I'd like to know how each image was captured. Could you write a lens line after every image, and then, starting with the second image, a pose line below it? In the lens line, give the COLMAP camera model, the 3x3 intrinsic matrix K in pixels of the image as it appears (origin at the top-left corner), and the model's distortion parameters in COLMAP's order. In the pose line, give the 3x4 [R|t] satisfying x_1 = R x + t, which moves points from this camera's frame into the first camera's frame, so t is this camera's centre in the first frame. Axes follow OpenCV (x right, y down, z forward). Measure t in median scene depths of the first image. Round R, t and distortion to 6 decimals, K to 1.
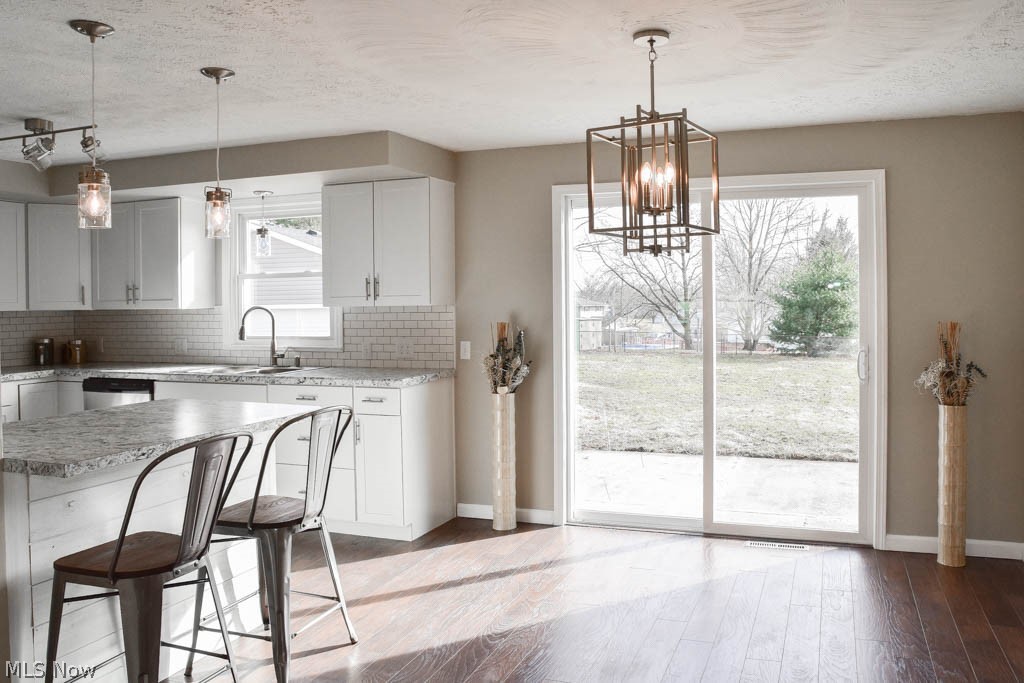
lens RADIAL K [[761.6, 0, 574.0], [0, 761.6, 299.4], [0, 0, 1]] dist [-0.085886, 0.023112]
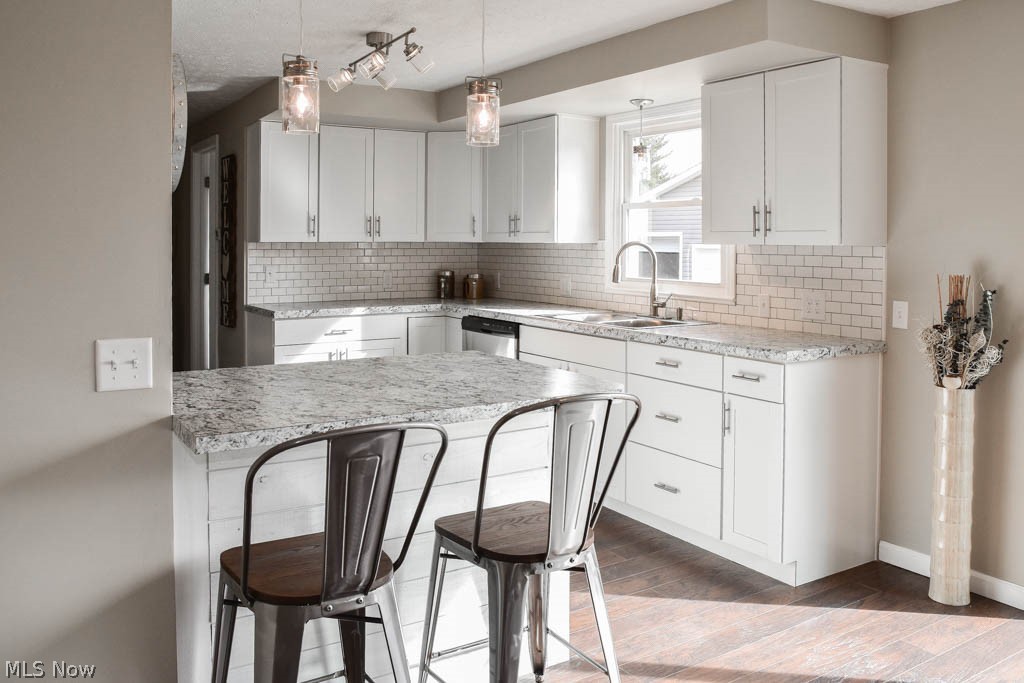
lens RADIAL K [[823.9, 0, 520.5], [0, 823.9, 241.6], [0, 0, 1]] dist [-0.070275, 0.033260]
pose [[0.780238, 0.020991, -0.625130, 0.042308], [-0.019878, 0.999764, 0.008761, 0.003600], [0.625166, 0.005591, 0.780471, 0.247238]]
